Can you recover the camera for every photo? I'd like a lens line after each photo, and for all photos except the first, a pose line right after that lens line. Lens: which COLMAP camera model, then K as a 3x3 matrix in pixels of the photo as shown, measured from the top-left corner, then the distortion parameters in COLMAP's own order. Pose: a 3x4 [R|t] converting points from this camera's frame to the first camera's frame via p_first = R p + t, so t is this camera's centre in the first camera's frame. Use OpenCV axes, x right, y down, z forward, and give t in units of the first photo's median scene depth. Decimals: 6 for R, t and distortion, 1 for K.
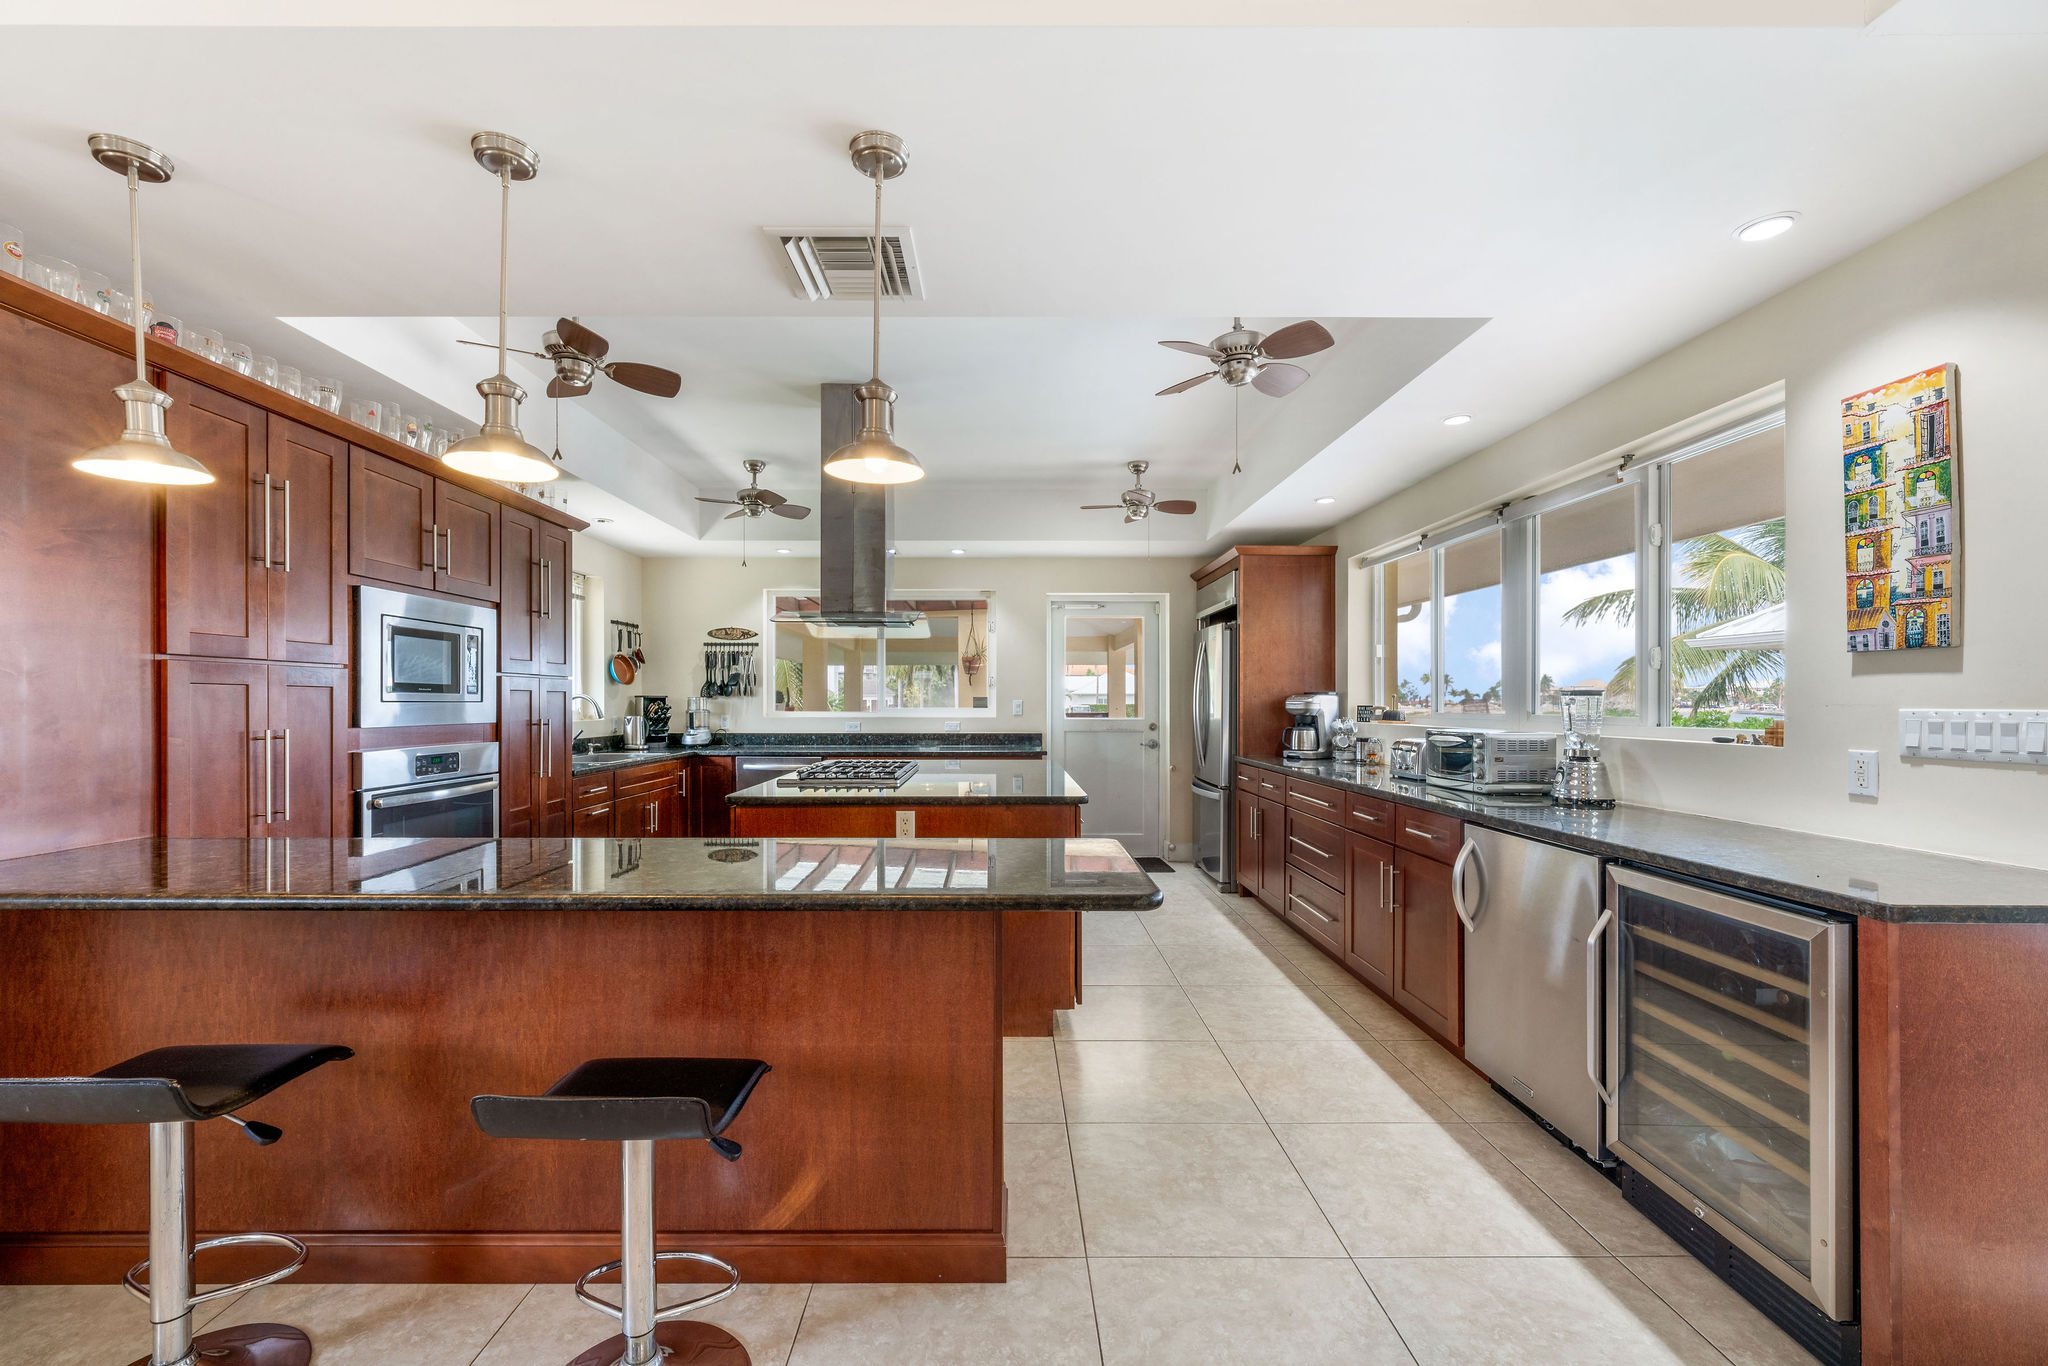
lens RADIAL K [[791.2, 0, 1022.8], [0, 791.2, 701.0], [0, 0, 1]] dist [-0.000685, -0.000152]
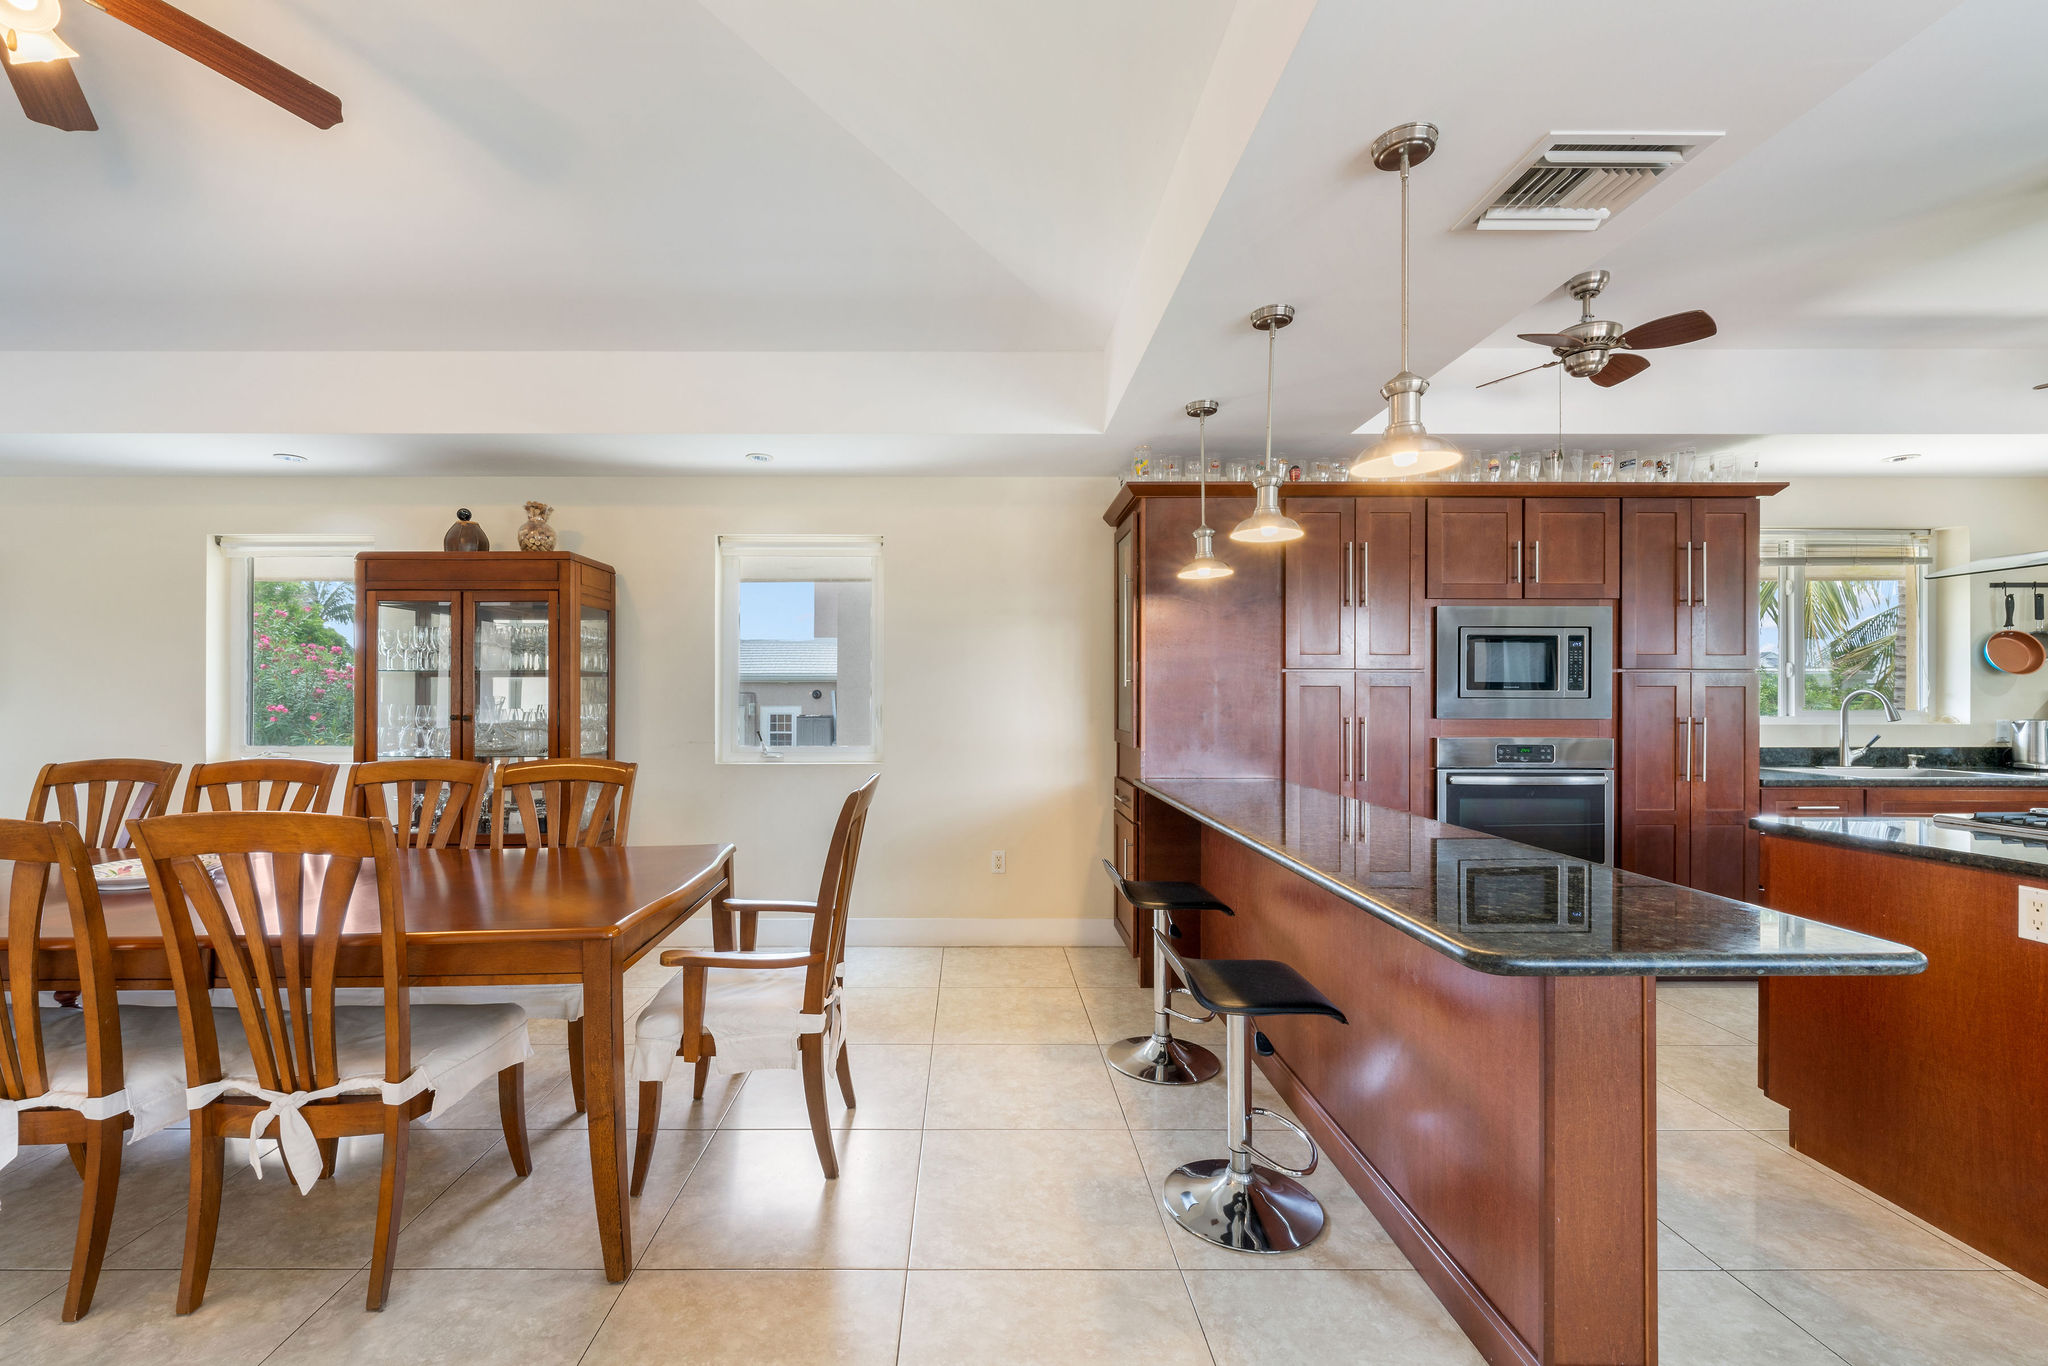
lens RADIAL K [[835.4, 0, 1017.3], [0, 835.4, 690.9], [0, 0, 1]] dist [-0.001458, -0.000490]
pose [[0.061878, -0.008207, -0.998050, 0.399310], [-0.000766, 0.999966, -0.008270, 0.000927], [0.998083, 0.001277, 0.061870, 0.215637]]
